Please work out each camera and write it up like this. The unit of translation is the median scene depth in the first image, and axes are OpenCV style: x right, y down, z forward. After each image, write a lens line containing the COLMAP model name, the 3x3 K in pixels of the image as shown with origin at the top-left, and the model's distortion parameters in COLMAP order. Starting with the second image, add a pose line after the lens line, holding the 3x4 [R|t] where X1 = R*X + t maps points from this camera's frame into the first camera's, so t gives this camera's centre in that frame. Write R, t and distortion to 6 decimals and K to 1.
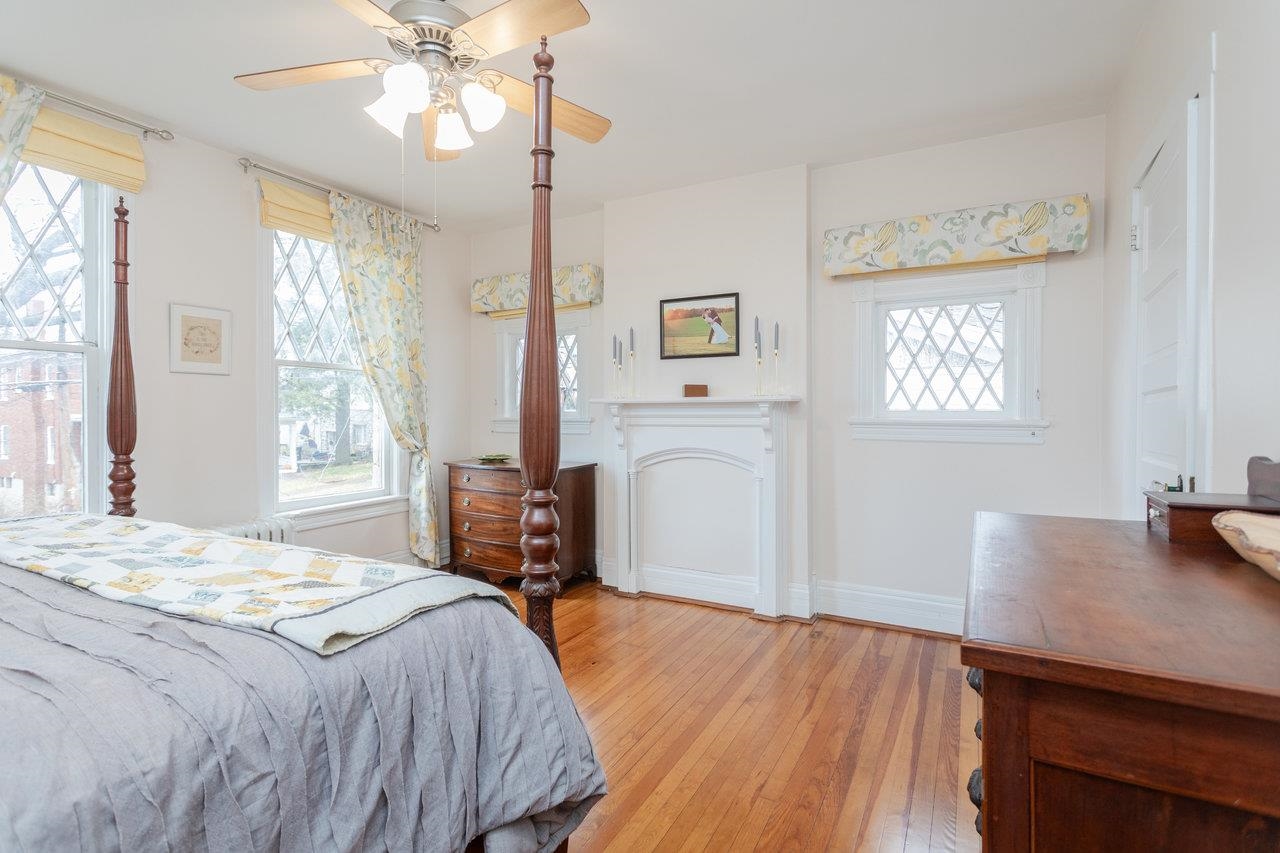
lens RADIAL K [[603.0, 0, 640.9], [0, 603.0, 416.8], [0, 0, 1]] dist [0.006510, -0.000685]
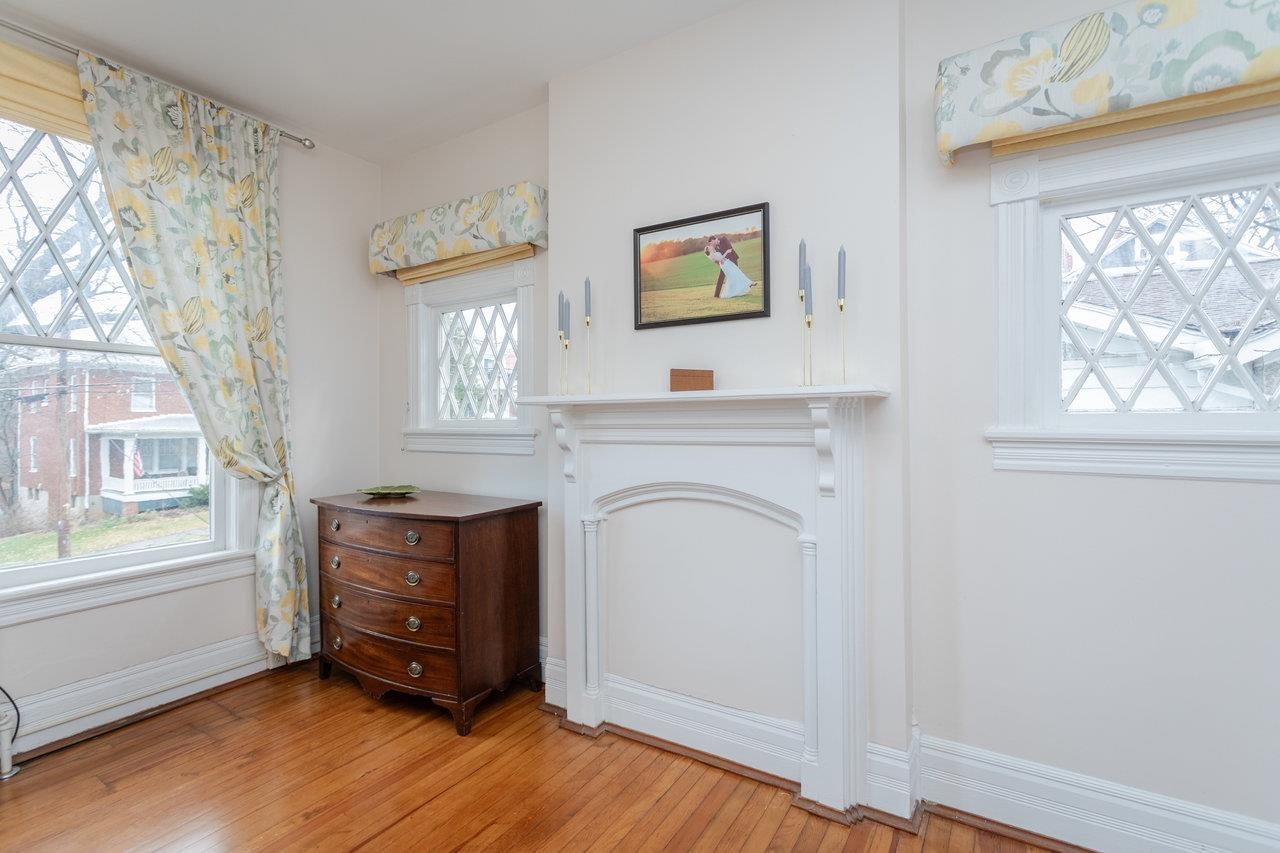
lens RADIAL K [[603.0, 0, 635.5], [0, 603.0, 417.6], [0, 0, 1]] dist [0.006510, -0.000685]
pose [[0.998197, -0.003168, -0.059942, 0.068519], [0.002117, 0.999843, -0.017595, 0.000758], [0.059989, 0.017437, 0.998047, 0.417118]]
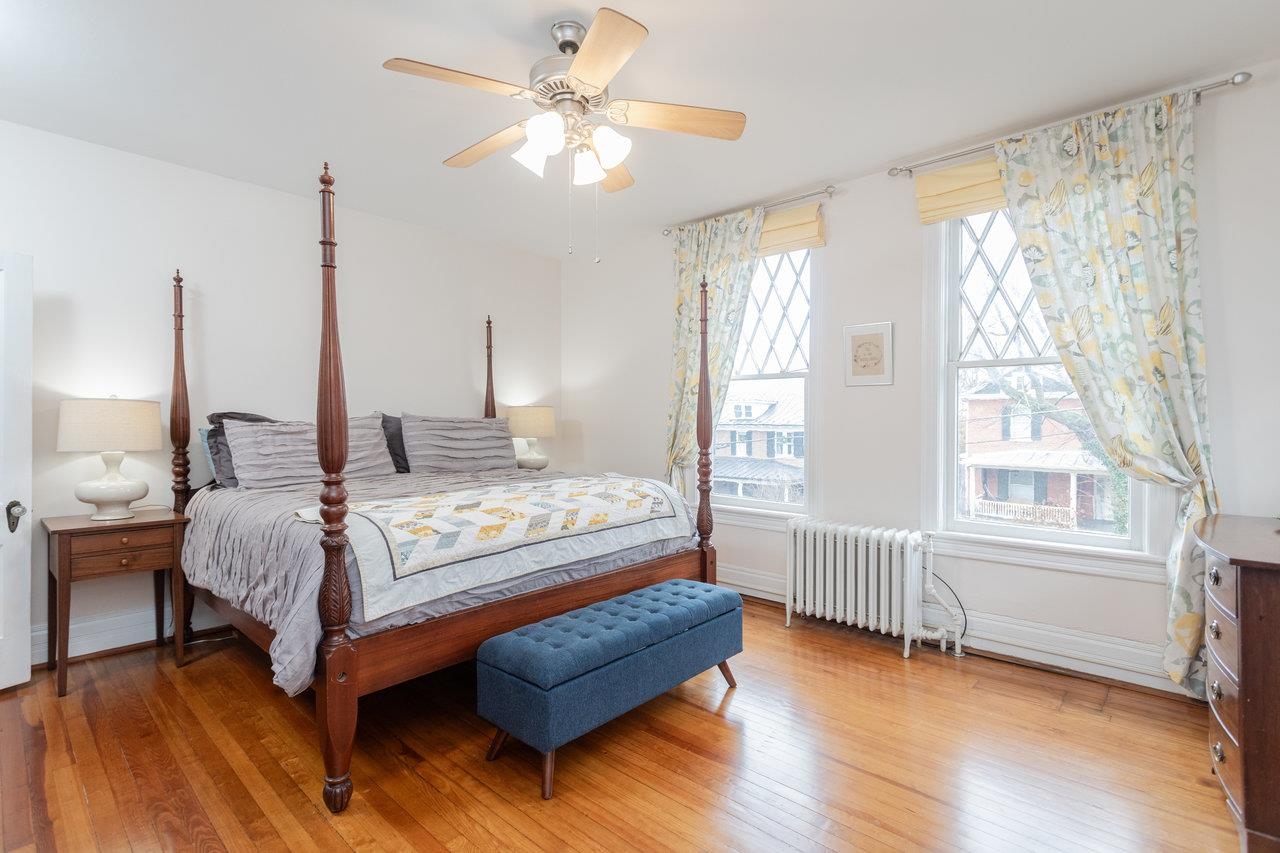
lens RADIAL K [[603.0, 0, 637.7], [0, 603.0, 428.6], [0, 0, 1]] dist [0.006510, -0.000685]
pose [[-0.230425, 0.013162, -0.973001, 0.360440], [-0.008938, 0.999838, 0.015641, -0.005205], [0.973049, 0.012301, -0.230270, 0.693068]]
